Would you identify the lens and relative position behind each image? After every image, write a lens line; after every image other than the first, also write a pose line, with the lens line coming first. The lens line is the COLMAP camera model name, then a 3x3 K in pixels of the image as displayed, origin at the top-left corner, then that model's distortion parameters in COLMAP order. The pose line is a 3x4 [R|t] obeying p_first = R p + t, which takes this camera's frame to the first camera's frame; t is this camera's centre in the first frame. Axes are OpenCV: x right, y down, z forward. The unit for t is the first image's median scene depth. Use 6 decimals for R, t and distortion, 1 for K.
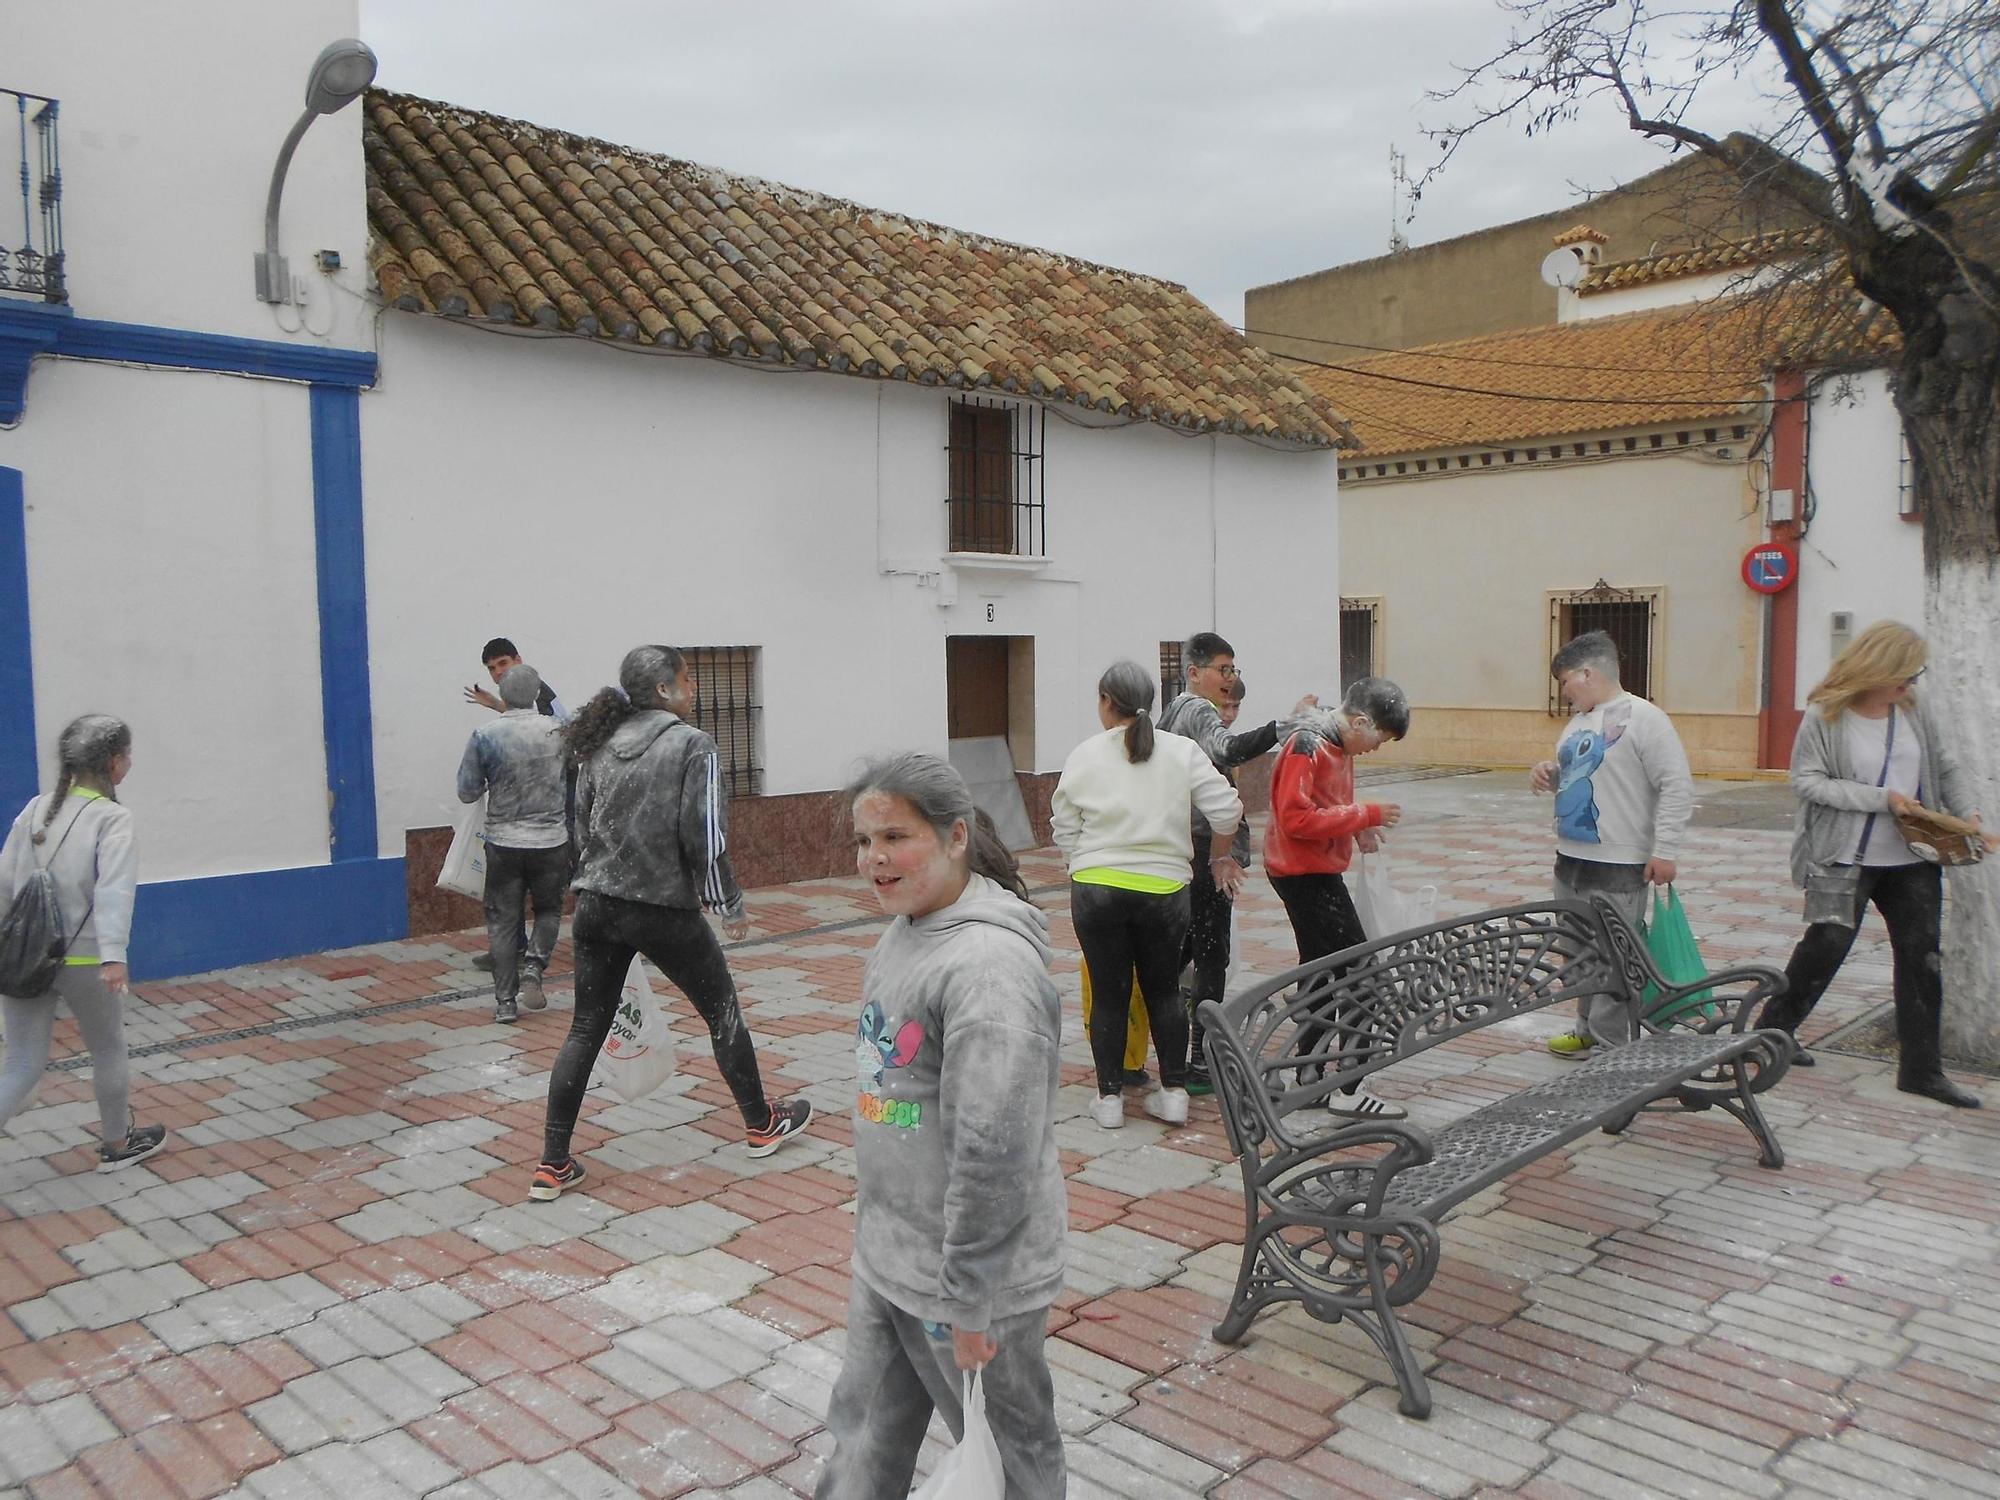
lens RADIAL K [[1583.3, 0, 1033.3], [0, 1583.3, 753.8], [0, 0, 1]] dist [0.003420, 0.001078]
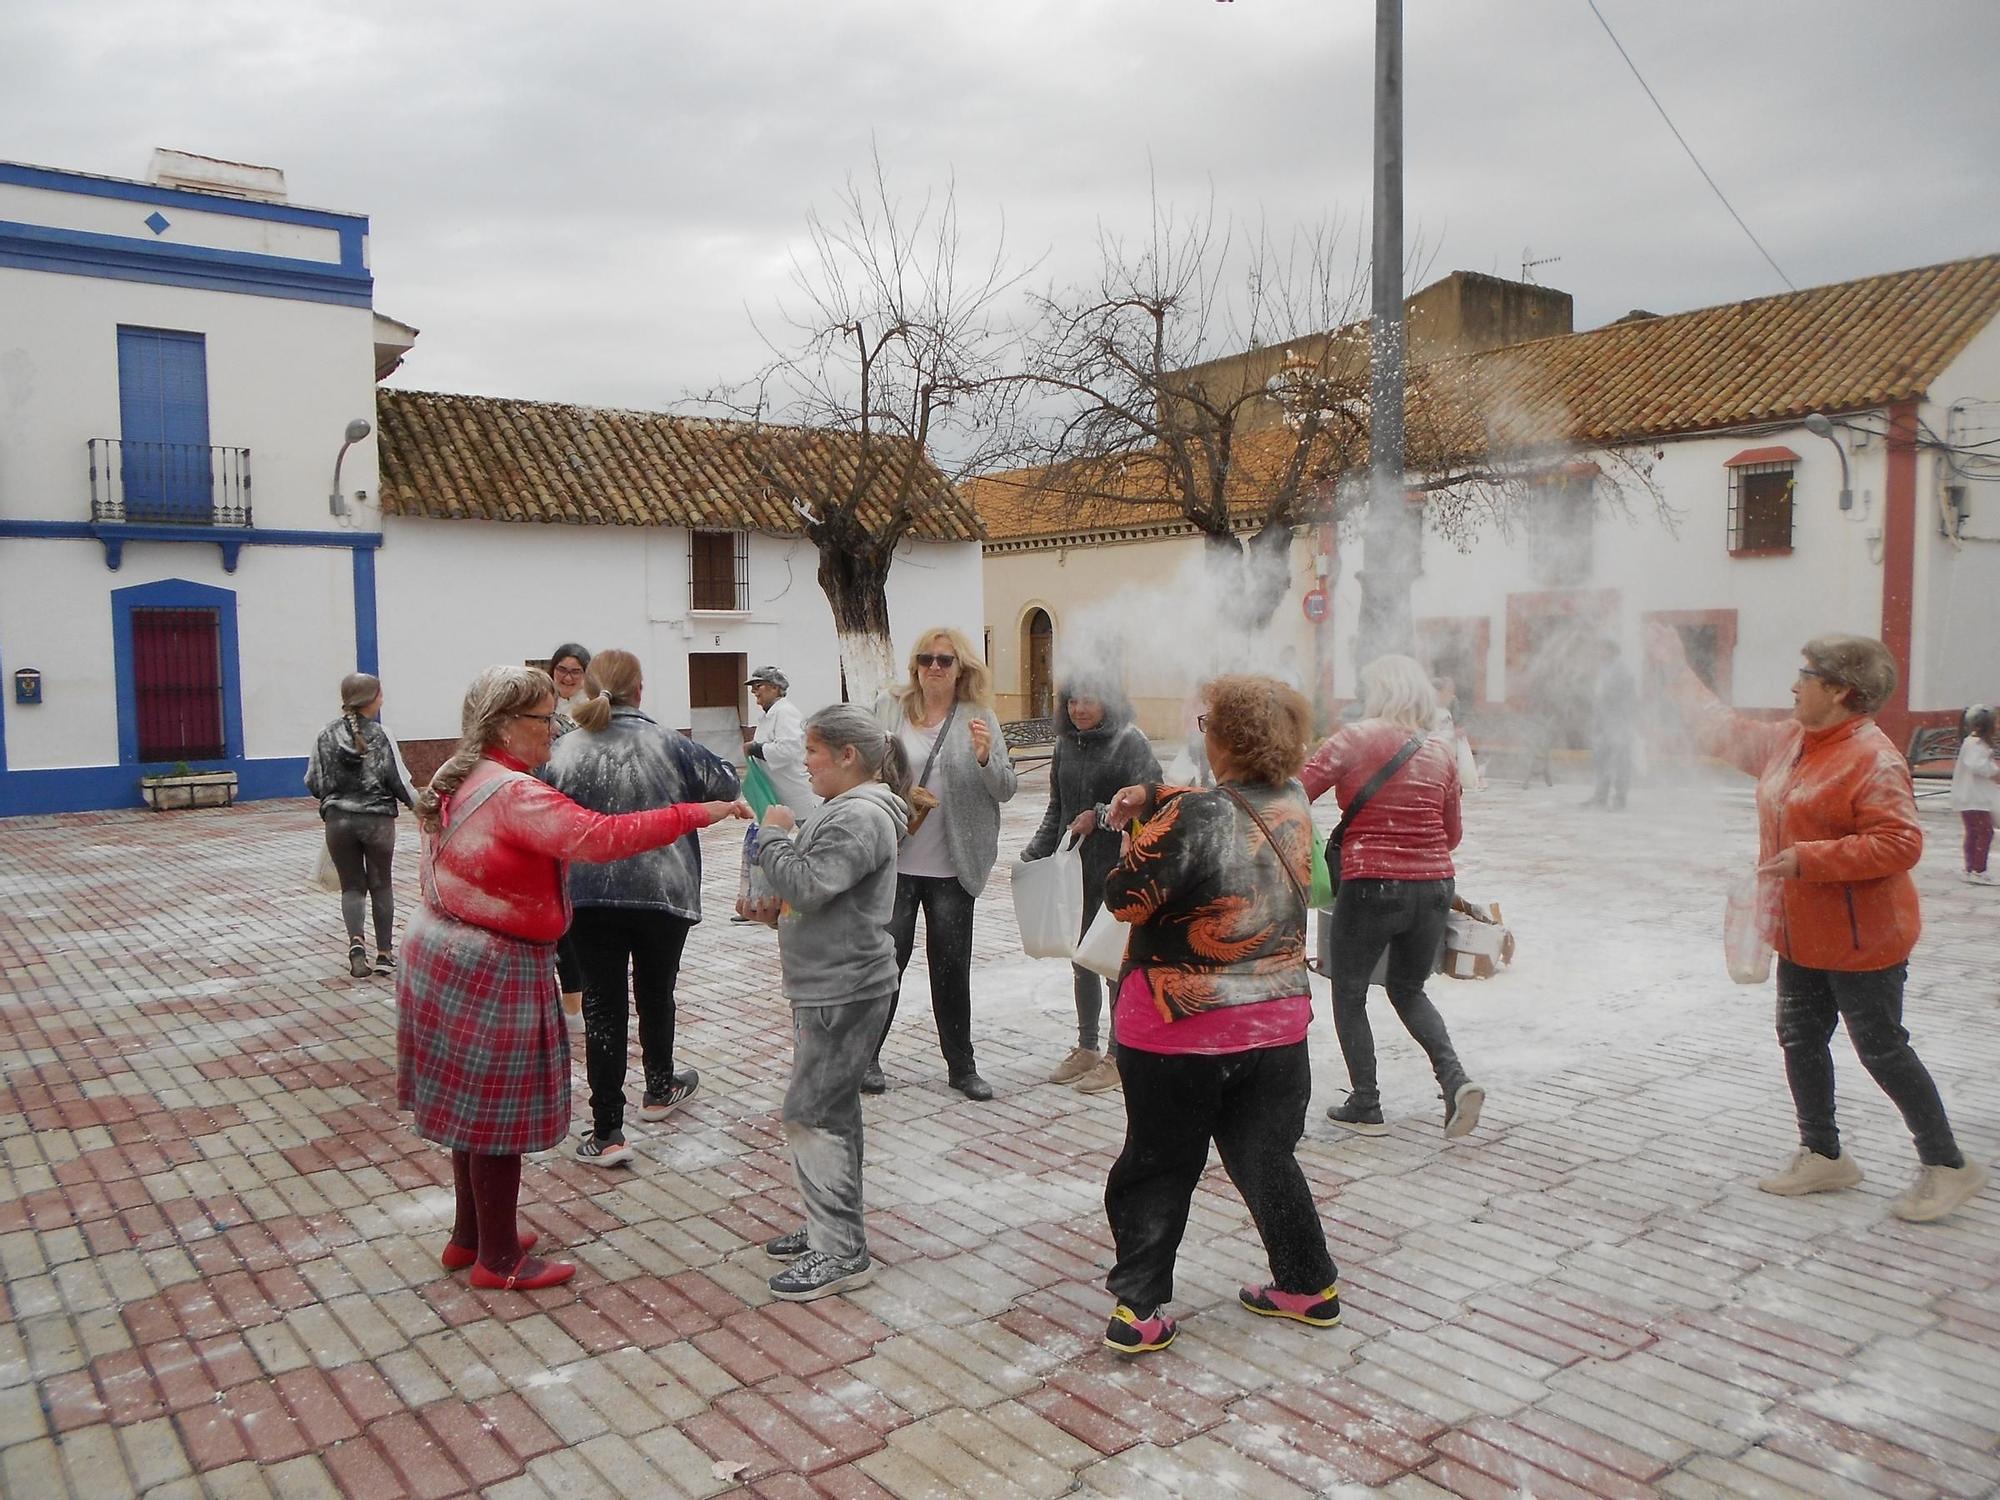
lens RADIAL K [[1624.3, 0, 1024.3], [0, 1624.3, 741.0], [0, 0, 1]] dist [-0.007194, 0.084269]
pose [[0.991332, 0.005866, -0.131252, 0.676490], [-0.007689, 0.999881, -0.013386, 0.061077], [0.131158, 0.014279, 0.991259, -1.000317]]
